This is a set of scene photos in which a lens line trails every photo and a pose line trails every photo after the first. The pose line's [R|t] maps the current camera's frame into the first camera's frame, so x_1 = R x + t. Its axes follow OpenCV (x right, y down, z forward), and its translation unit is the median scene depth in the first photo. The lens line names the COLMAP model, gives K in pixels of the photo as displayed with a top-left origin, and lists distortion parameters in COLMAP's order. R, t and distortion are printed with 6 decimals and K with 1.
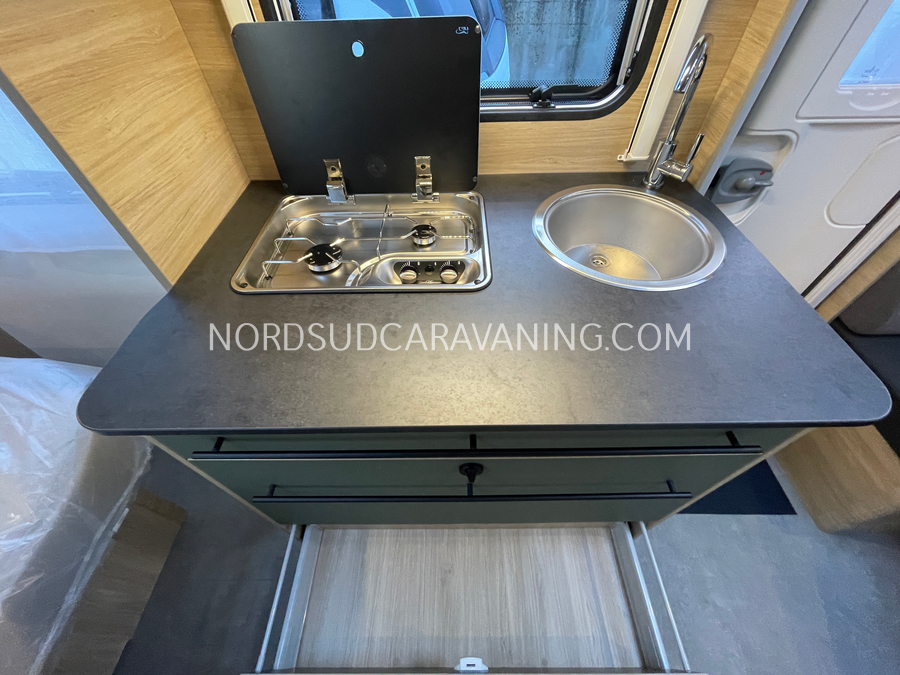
lens RADIAL K [[362.1, 0, 450.5], [0, 362.1, 332.6], [0, 0, 1]] dist [-0.001828, -0.001008]
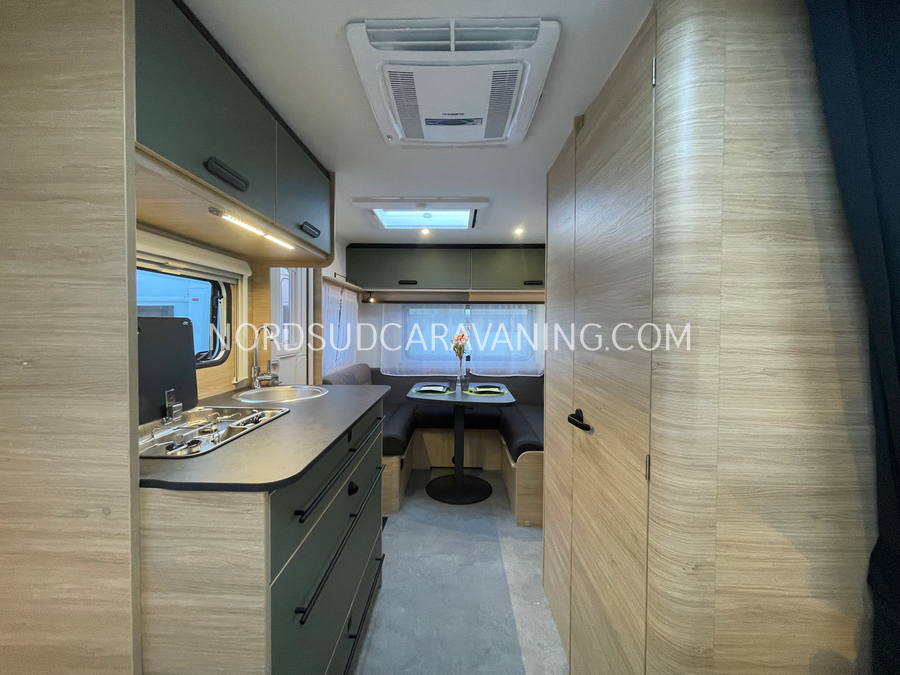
lens RADIAL K [[362.1, 0, 441.4], [0, 362.1, 335.6], [0, 0, 1]] dist [-0.001828, -0.001008]
pose [[0.043606, -0.003234, 0.999044, -1.521389], [0.744832, 0.666561, -0.030353, 0.236276], [-0.665826, 0.745443, 0.031474, 0.067272]]
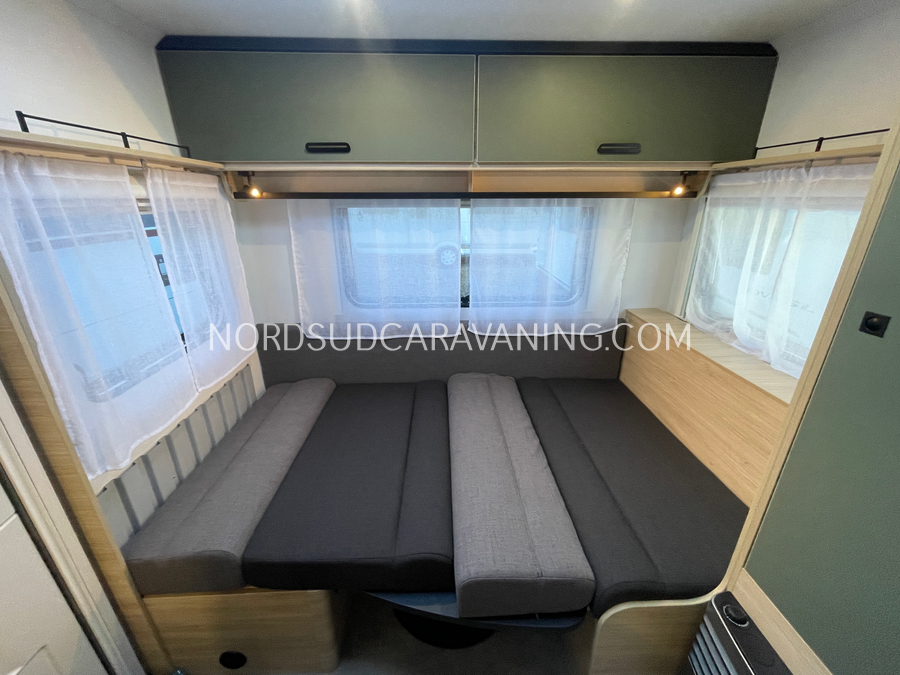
lens RADIAL K [[362.1, 0, 449.5], [0, 362.1, 335.6], [0, 0, 1]] dist [-0.001828, -0.001008]
pose [[-0.040852, -0.327903, 0.943828, 0.639599], [0.753331, 0.610430, 0.244681, -0.014644], [-0.656372, 0.721010, 0.222082, -0.122844]]
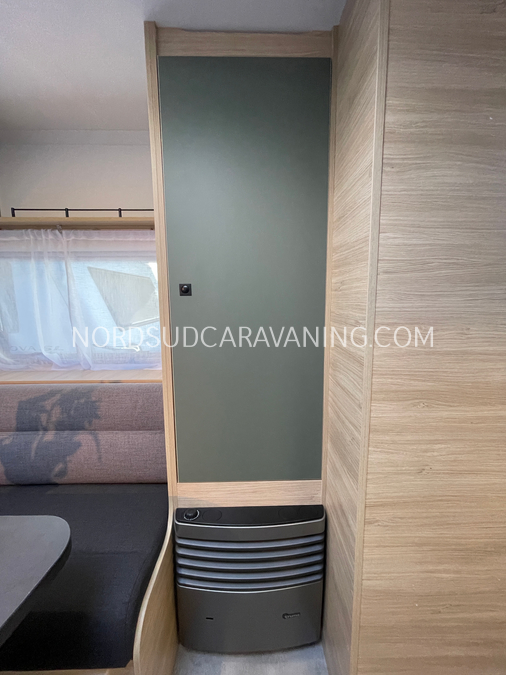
lens RADIAL K [[271.6, 0, 257.3], [0, 271.6, 336.7], [0, 0, 1]] dist [-0.001828, -0.001008]
pose [[-0.999322, 0.034487, -0.012868, 1.091055], [0.008380, 0.553546, 0.832776, 0.064175], [0.035842, 0.832104, -0.553460, 0.194785]]
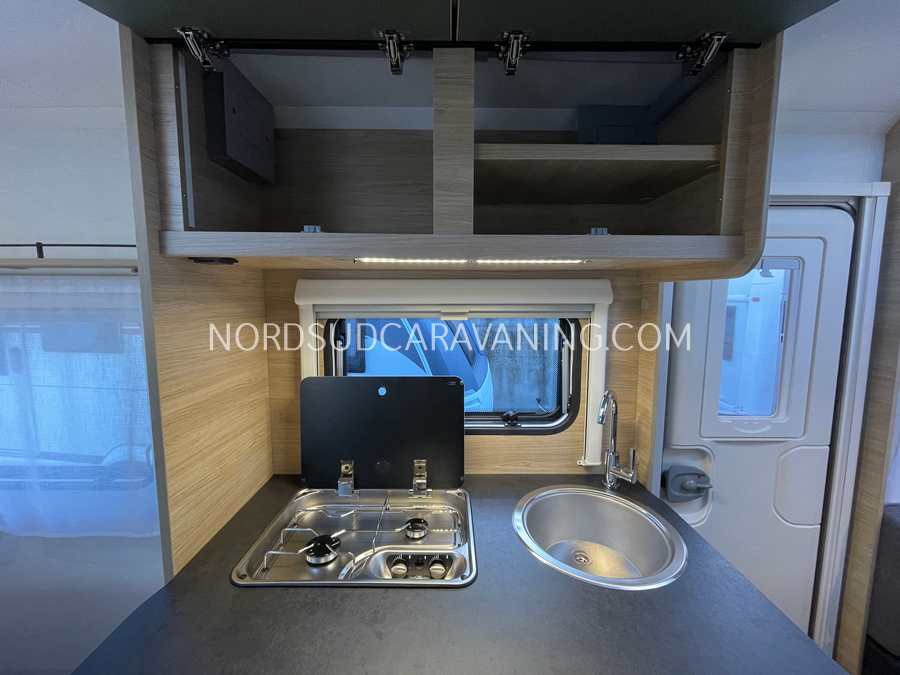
lens RADIAL K [[362.1, 0, 450.3], [0, 362.1, 332.9], [0, 0, 1]] dist [-0.001828, -0.001008]
pose [[0.999692, 0.024054, 0.006150, 0.009599], [-0.013309, 0.728284, -0.685146, 0.056412], [-0.020959, 0.684853, 0.728380, -0.230556]]
